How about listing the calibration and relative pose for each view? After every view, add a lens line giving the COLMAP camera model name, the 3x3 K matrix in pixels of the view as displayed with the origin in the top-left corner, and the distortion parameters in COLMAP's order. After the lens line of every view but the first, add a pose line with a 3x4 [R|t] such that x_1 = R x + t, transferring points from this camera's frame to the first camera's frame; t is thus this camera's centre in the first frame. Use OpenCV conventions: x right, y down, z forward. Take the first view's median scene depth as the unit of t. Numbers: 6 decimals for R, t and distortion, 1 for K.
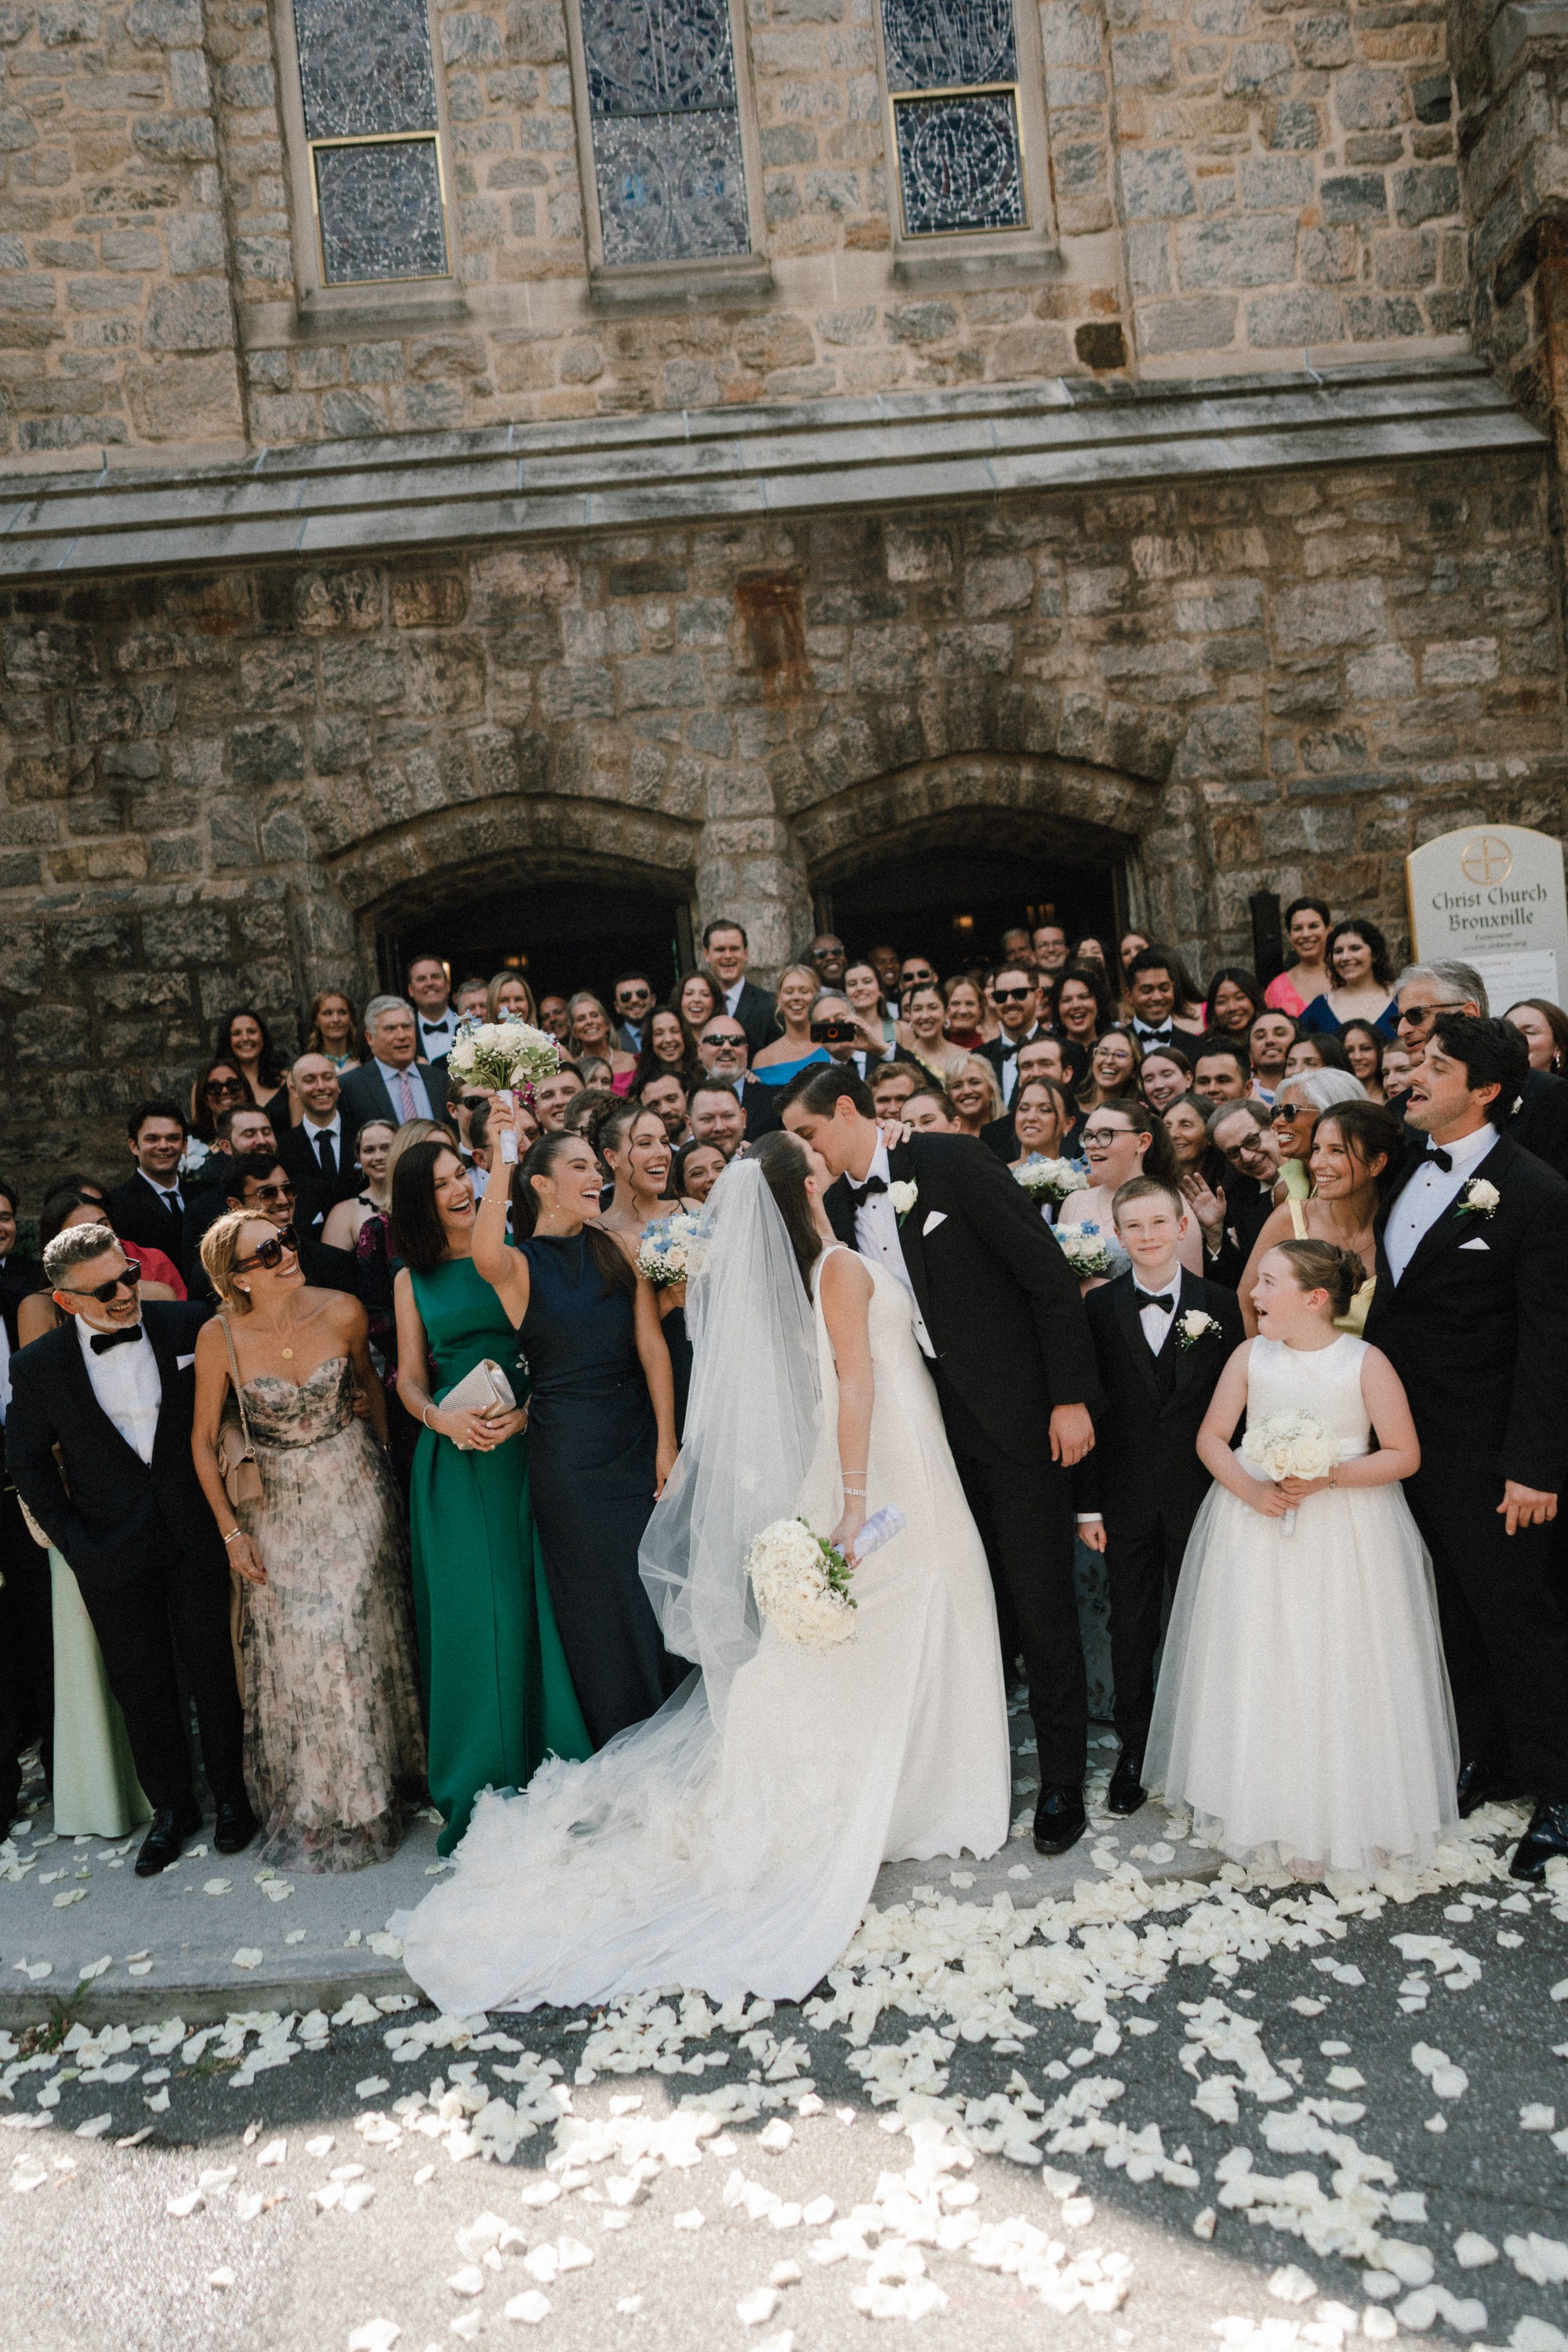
lens RADIAL K [[1546.0, 0, 778.4], [0, 1546.0, 1184.8], [0, 0, 1]] dist [-0.003530, 0.003074]
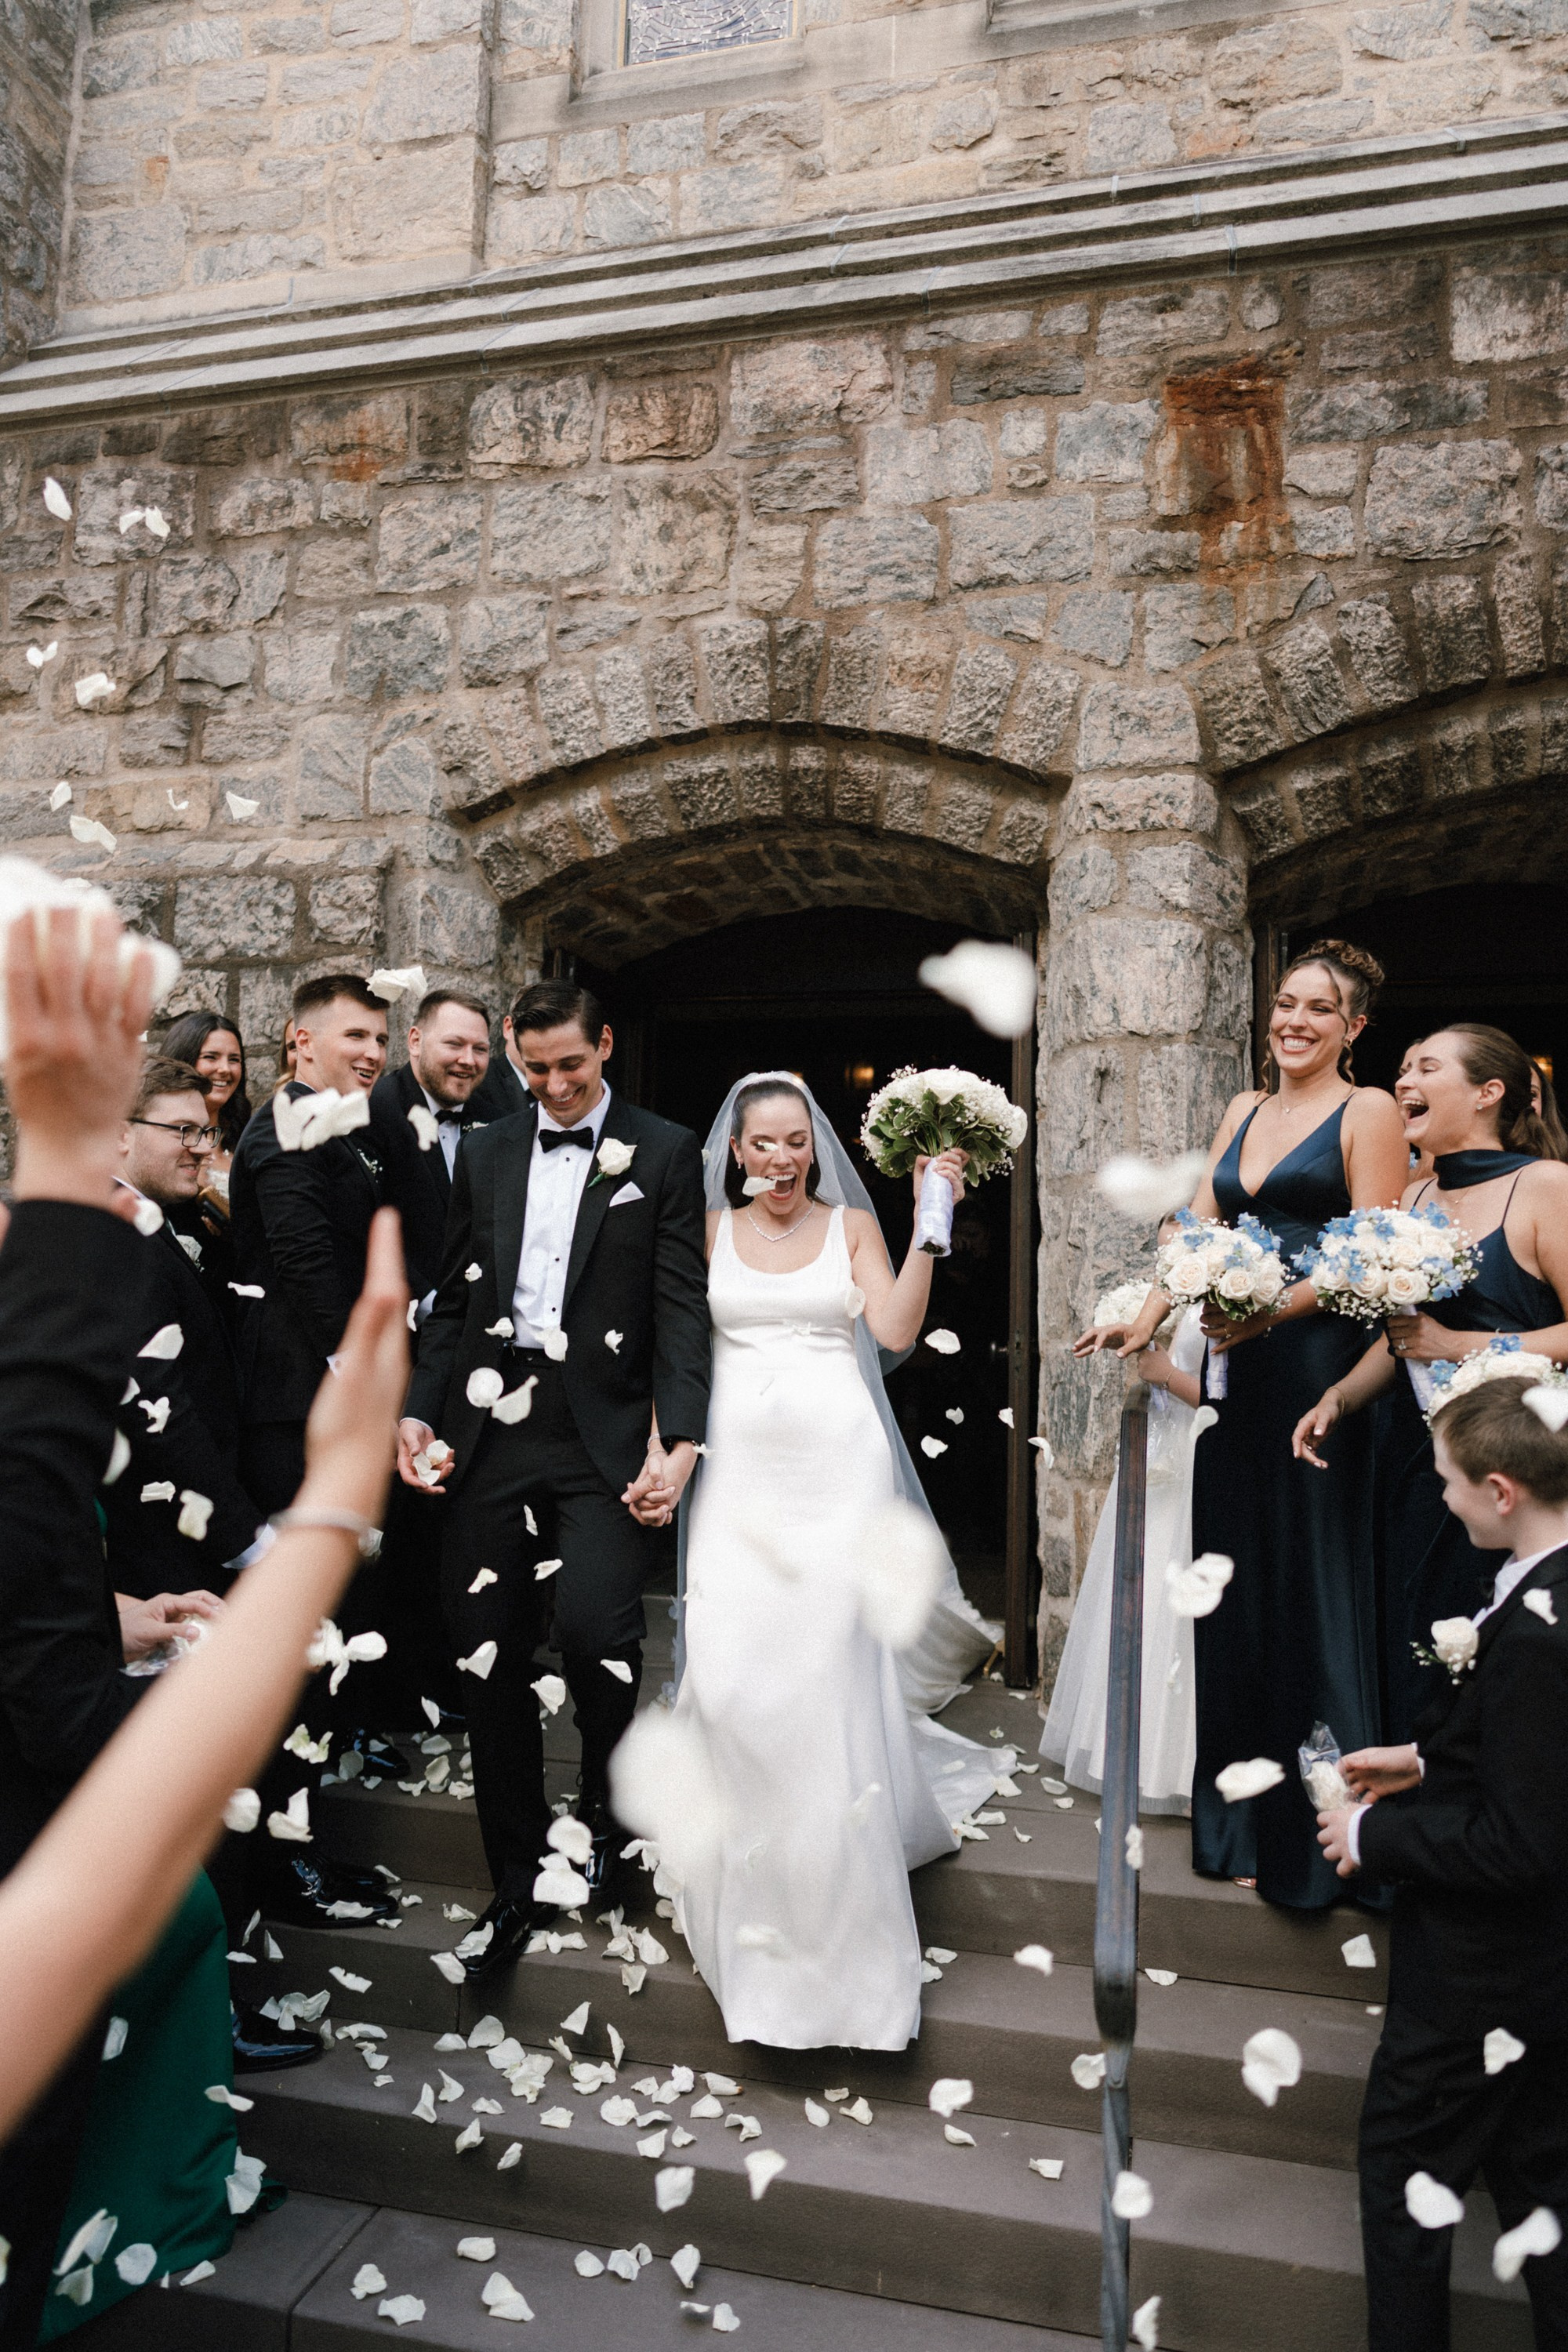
lens RADIAL K [[1546.0, 0, 775.1], [0, 1546.0, 1170.8], [0, 0, 1]] dist [-0.003530, 0.003074]
pose [[0.959162, 0.095439, -0.266269, 0.013686], [-0.126406, 0.986756, -0.101658, -0.019442], [0.253040, 0.131165, 0.958523, 0.449114]]
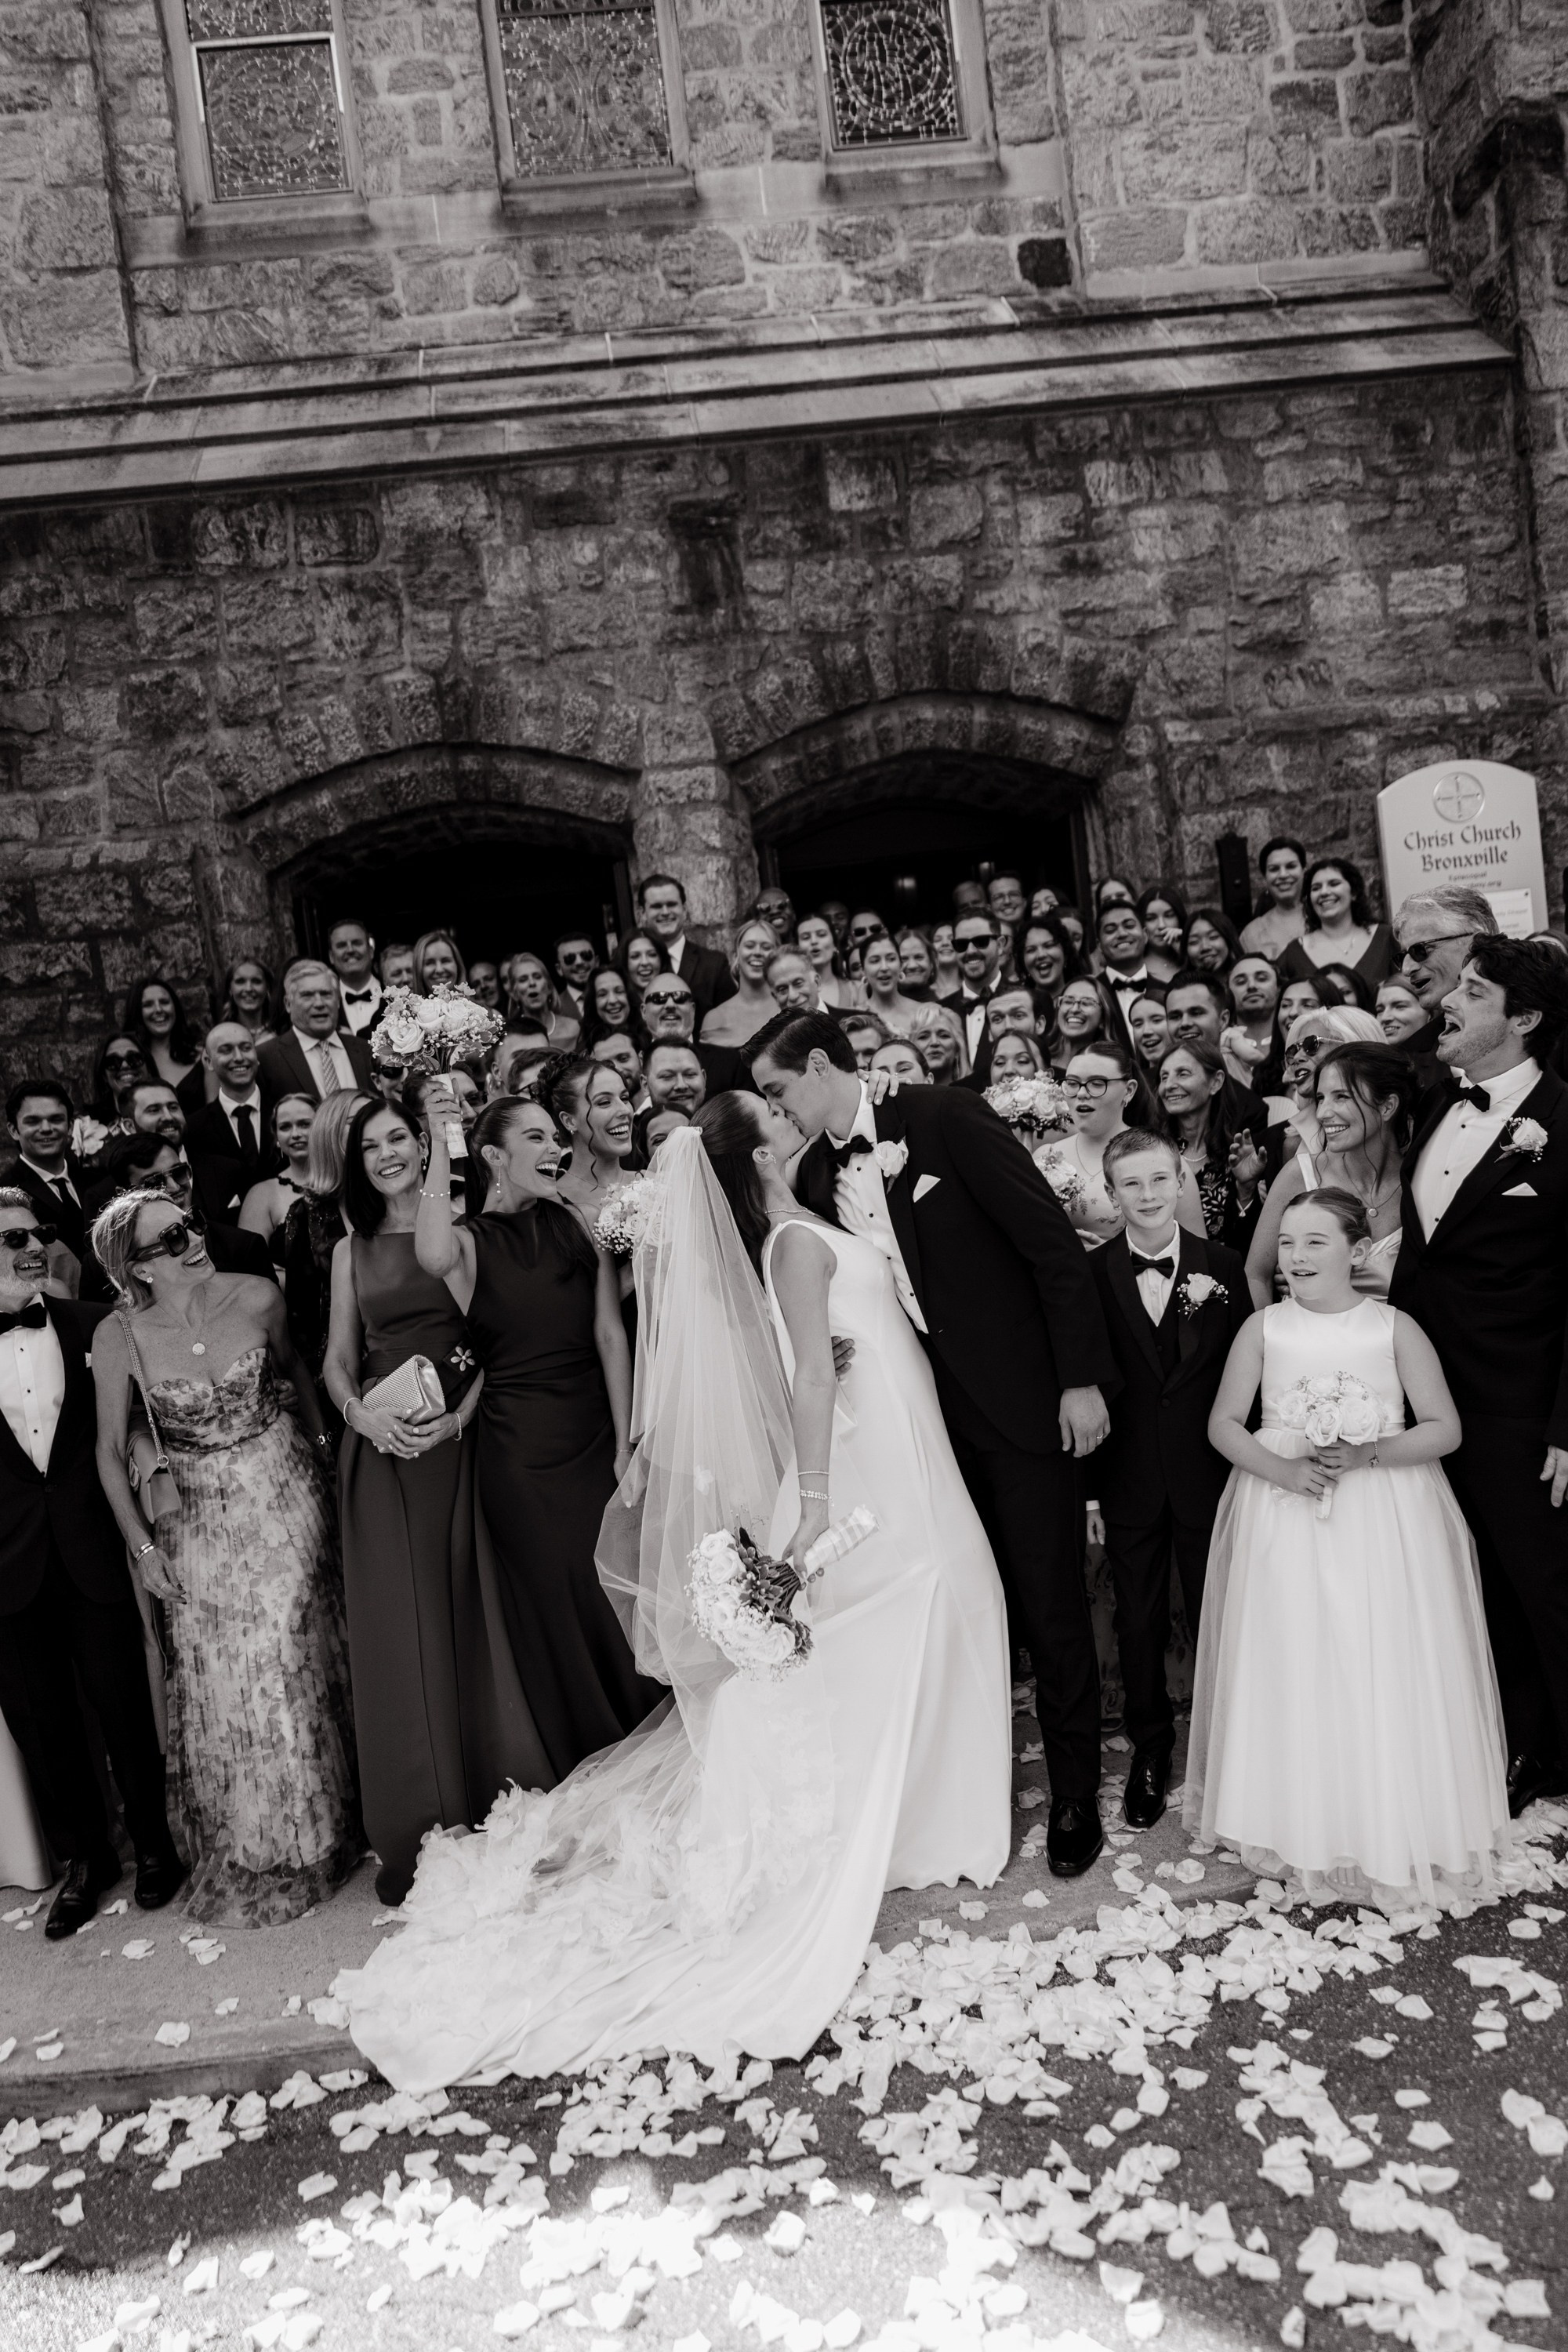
lens RADIAL K [[1546.0, 0, 778.9], [0, 1546.0, 1188.3], [0, 0, 1]] dist [-0.003530, 0.003074]
pose [[0.998802, -0.026657, 0.041029, -0.009640], [0.025933, 0.999500, 0.018084, 0.004340], [-0.041491, -0.016999, 0.998994, 0.053078]]
